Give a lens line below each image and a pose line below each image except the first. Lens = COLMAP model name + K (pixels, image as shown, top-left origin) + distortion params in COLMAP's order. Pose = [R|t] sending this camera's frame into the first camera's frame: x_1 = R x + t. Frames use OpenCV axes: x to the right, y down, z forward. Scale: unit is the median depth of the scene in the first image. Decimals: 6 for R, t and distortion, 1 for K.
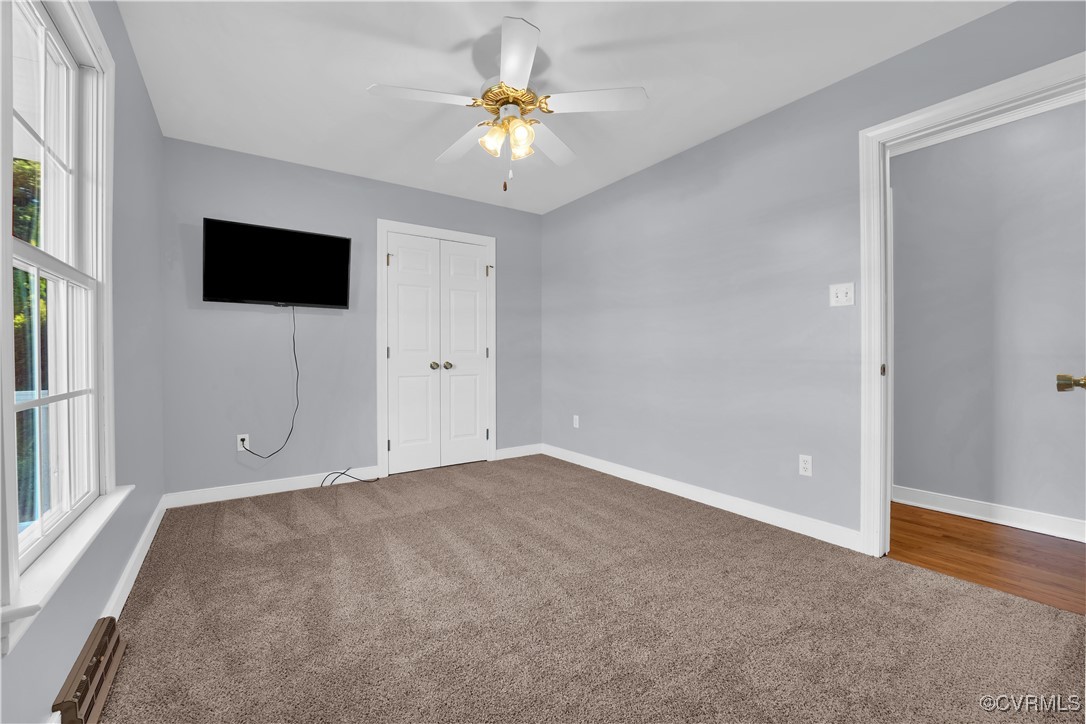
lens RADIAL K [[445.4, 0, 539.6], [0, 445.4, 355.6], [0, 0, 1]] dist [-0.023229, 0.000584]
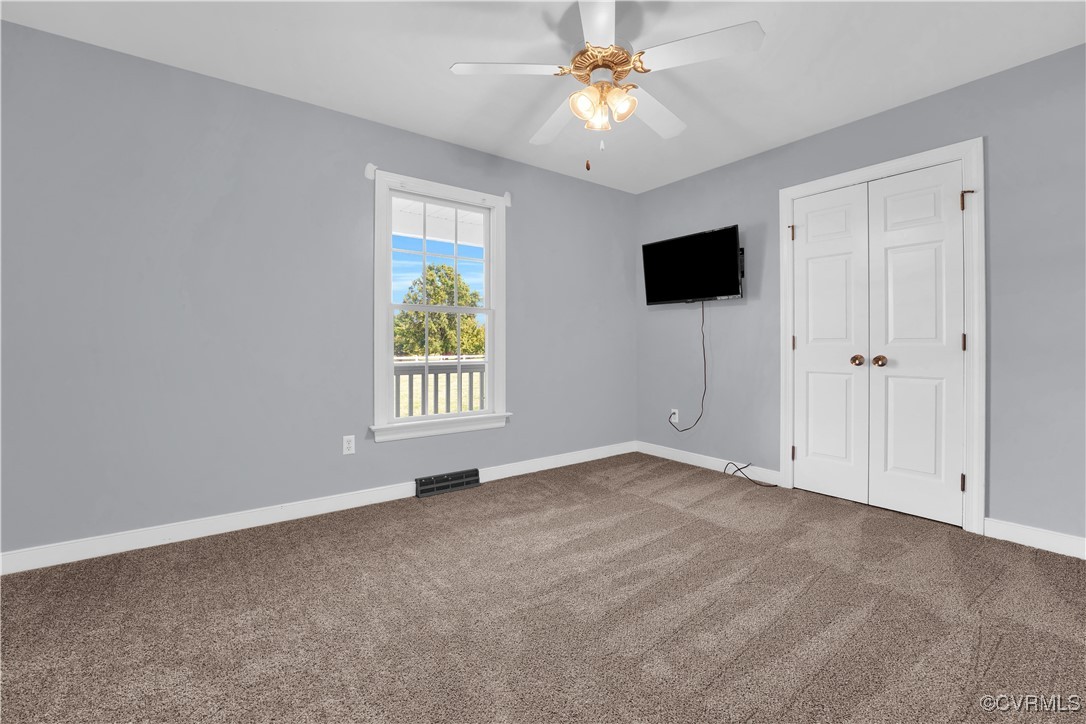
lens RADIAL K [[446.6, 0, 543.4], [0, 446.6, 343.7], [0, 0, 1]] dist [-0.018861, 0.000017]
pose [[0.055168, -0.000132, -0.998477, 0.539044], [-0.001117, 0.999999, -0.000194, -0.004284], [0.998476, 0.001126, 0.055167, 0.540479]]
